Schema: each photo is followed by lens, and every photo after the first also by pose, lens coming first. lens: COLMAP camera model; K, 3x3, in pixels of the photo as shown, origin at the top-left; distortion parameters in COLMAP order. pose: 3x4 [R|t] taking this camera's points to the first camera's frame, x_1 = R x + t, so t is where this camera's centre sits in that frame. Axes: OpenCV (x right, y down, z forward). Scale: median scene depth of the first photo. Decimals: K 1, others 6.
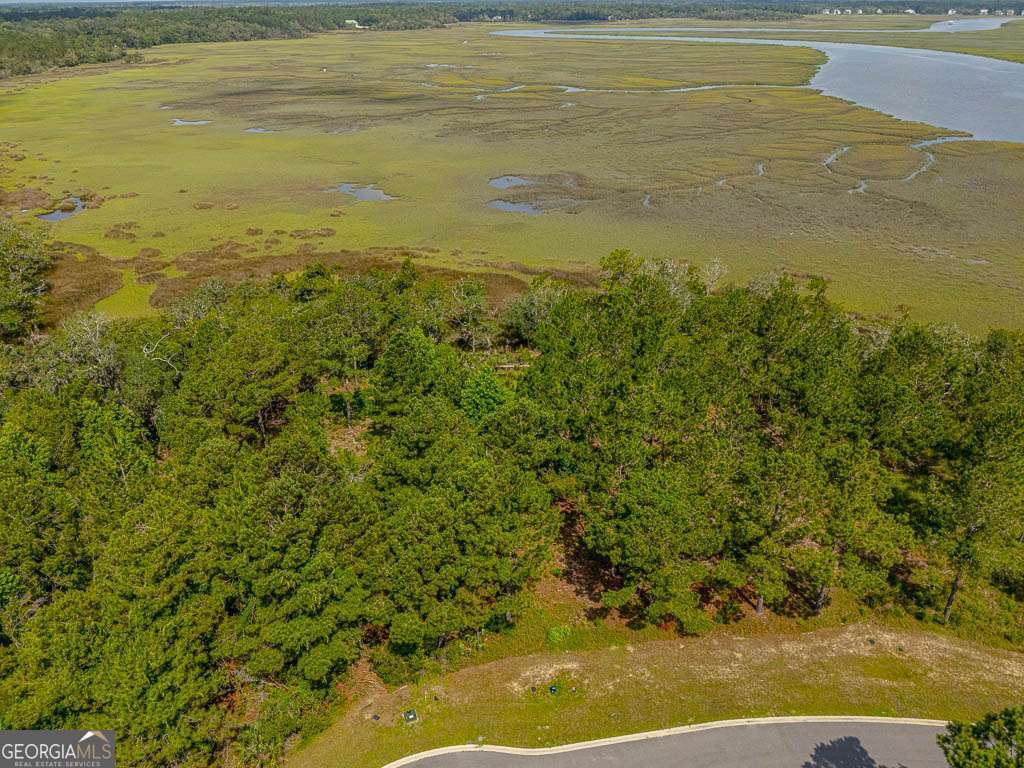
lens RADIAL K [[771.5, 0, 510.1], [0, 771.5, 383.5], [0, 0, 1]] dist [0.055254, -0.079761]
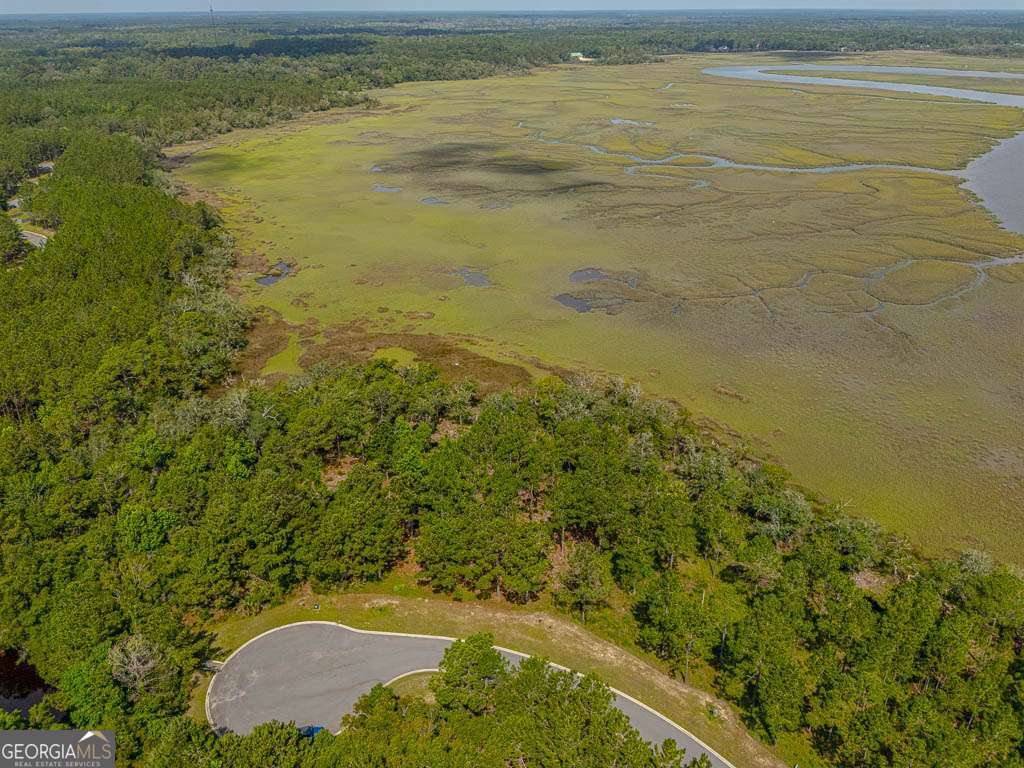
lens RADIAL K [[771.5, 0, 510.1], [0, 771.5, 383.5], [0, 0, 1]] dist [0.055254, -0.079761]
pose [[0.958459, 0.125931, -0.255925, 0.329537], [-0.128013, 0.991735, 0.008574, -0.113456], [0.254890, 0.024544, 0.966659, -0.387151]]
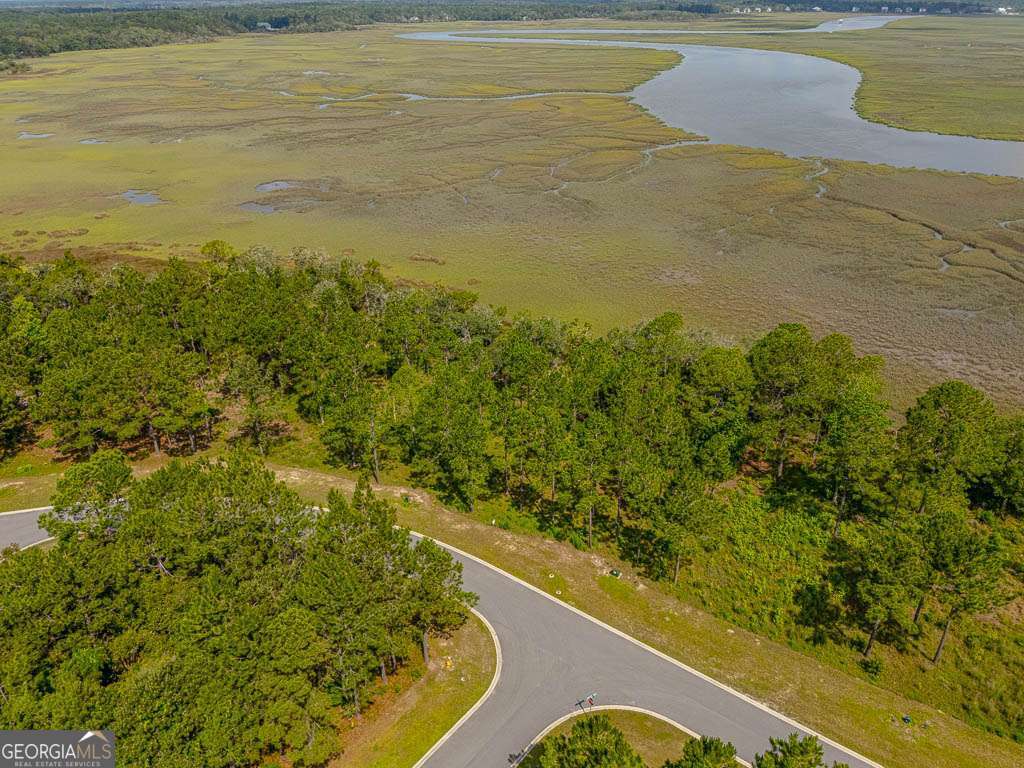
lens RADIAL K [[771.5, 0, 510.1], [0, 771.5, 383.5], [0, 0, 1]] dist [0.055254, -0.079761]
pose [[0.998127, -0.029935, 0.053357, 0.415017], [0.029653, 0.999542, 0.006081, 0.063962], [-0.053515, -0.004488, 0.998557, -0.299275]]
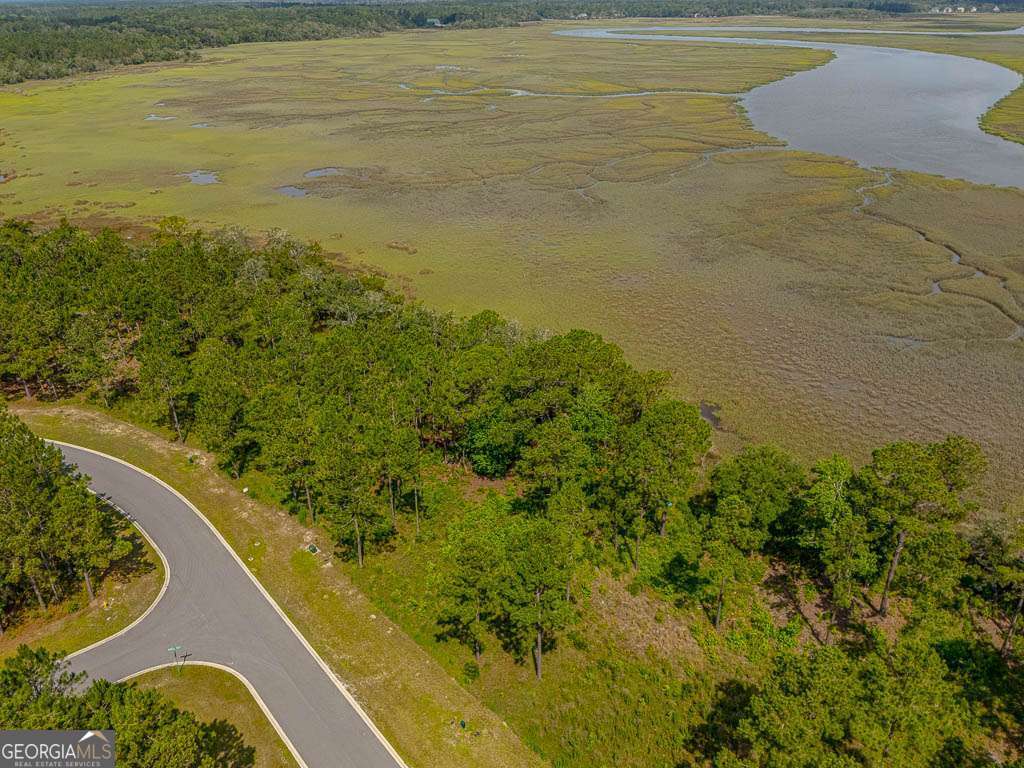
lens RADIAL K [[775.7, 0, 512.0], [0, 775.7, 384.0], [0, 0, 1]] dist [0.040559, -0.060635]
pose [[0.987395, 0.068543, -0.142666, 0.734327], [-0.067433, 0.997644, 0.012609, 0.064968], [0.143194, -0.002830, 0.989691, -0.302695]]
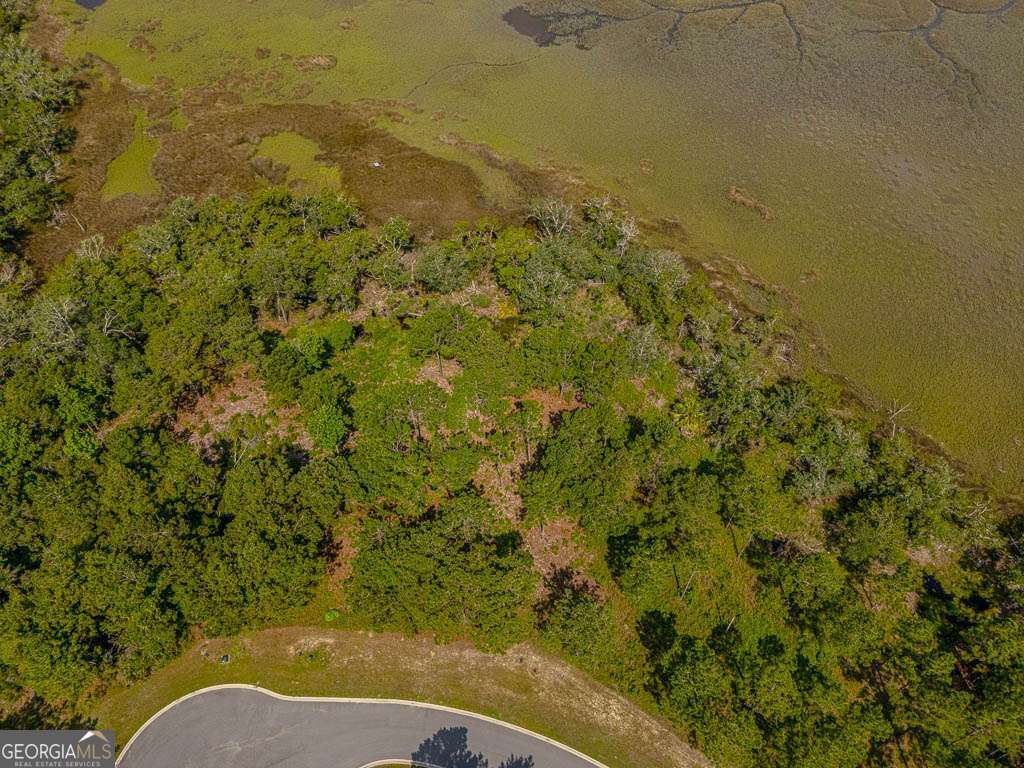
lens RADIAL K [[771.5, 0, 510.1], [0, 771.5, 383.5], [0, 0, 1]] dist [0.055254, -0.079761]
pose [[0.979443, 0.161615, -0.120716, 0.215630], [-0.091173, 0.888483, 0.449761, -0.340638], [0.179942, -0.429509, 0.884953, -0.054515]]
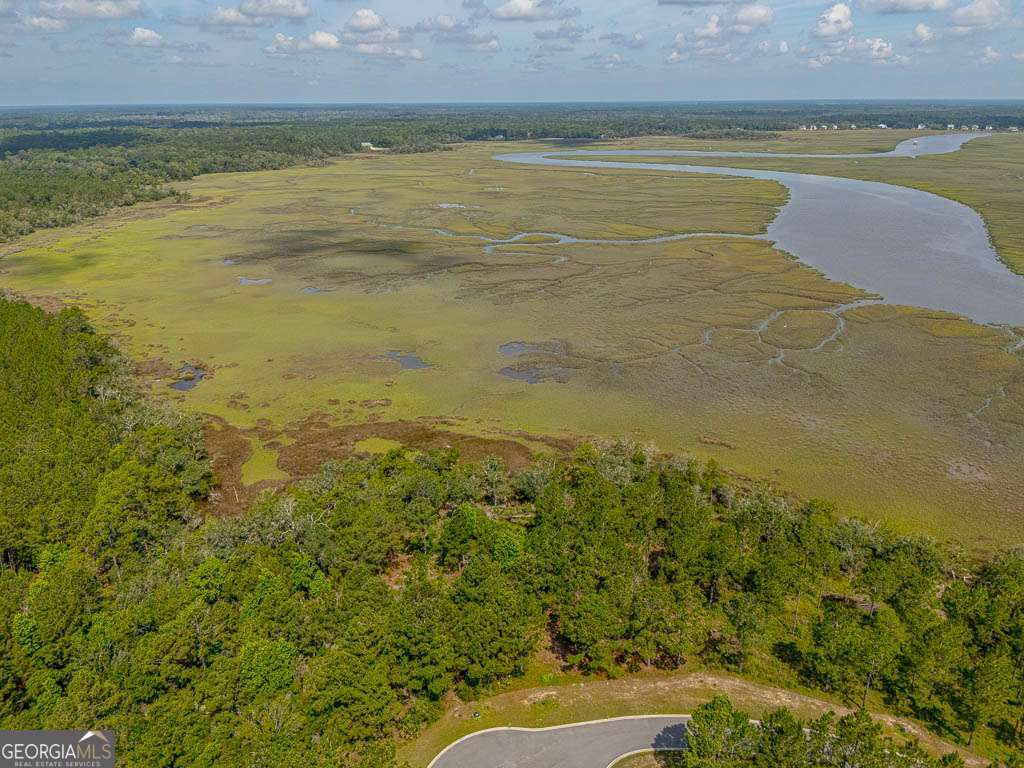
lens RADIAL K [[771.5, 0, 510.1], [0, 771.5, 383.5], [0, 0, 1]] dist [0.055254, -0.079761]
pose [[1.000000, -0.000502, -0.000337, -0.012623], [0.000462, 0.994069, -0.108753, -0.087133], [0.000389, 0.108752, 0.994069, -0.435894]]
